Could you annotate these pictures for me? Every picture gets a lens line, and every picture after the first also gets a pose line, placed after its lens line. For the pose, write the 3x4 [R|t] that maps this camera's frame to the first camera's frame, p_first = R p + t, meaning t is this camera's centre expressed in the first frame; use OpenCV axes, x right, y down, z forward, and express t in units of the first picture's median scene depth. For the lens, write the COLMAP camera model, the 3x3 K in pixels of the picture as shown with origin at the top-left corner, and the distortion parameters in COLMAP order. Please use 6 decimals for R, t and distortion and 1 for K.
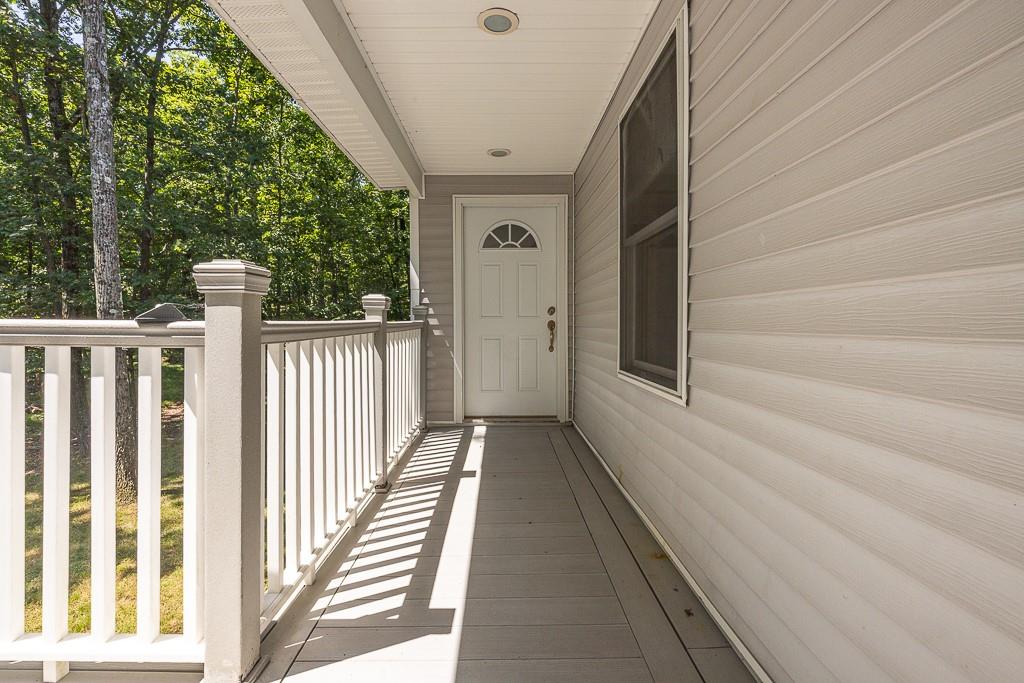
lens RADIAL K [[449.1, 0, 512.0], [0, 449.1, 341.5], [0, 0, 1]] dist [-0.000215, -0.000093]
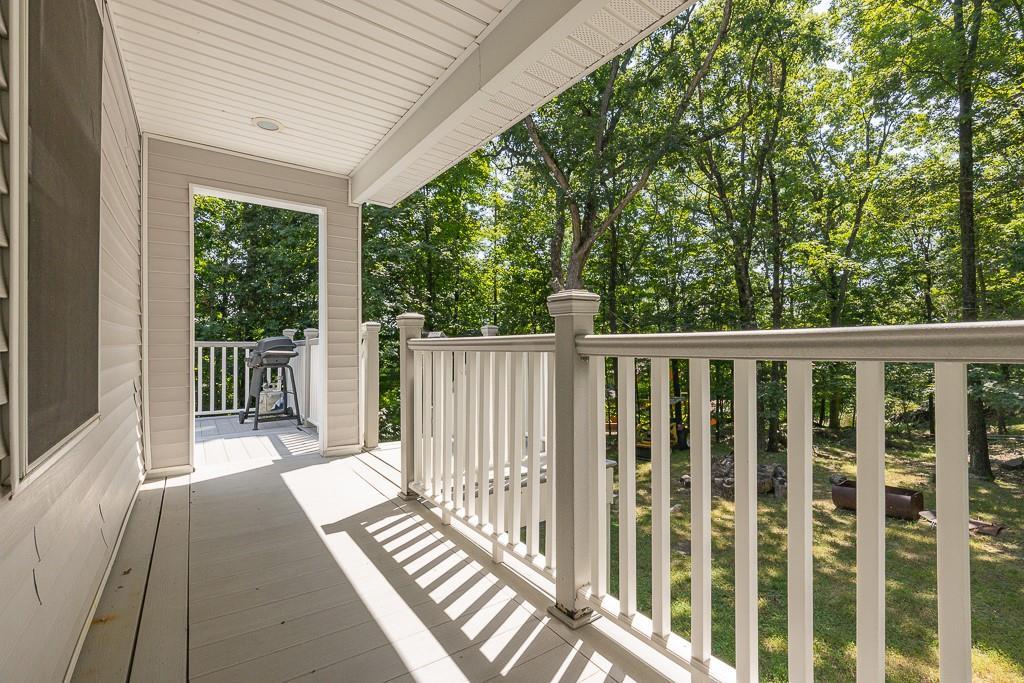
lens RADIAL K [[449.1, 0, 512.0], [0, 449.1, 341.5], [0, 0, 1]] dist [-0.000215, -0.000093]
pose [[-0.828515, 0.004424, -0.559950, 0.135249], [-0.017530, 0.999274, 0.033833, -0.073193], [0.559693, 0.037847, -0.827835, 1.778492]]
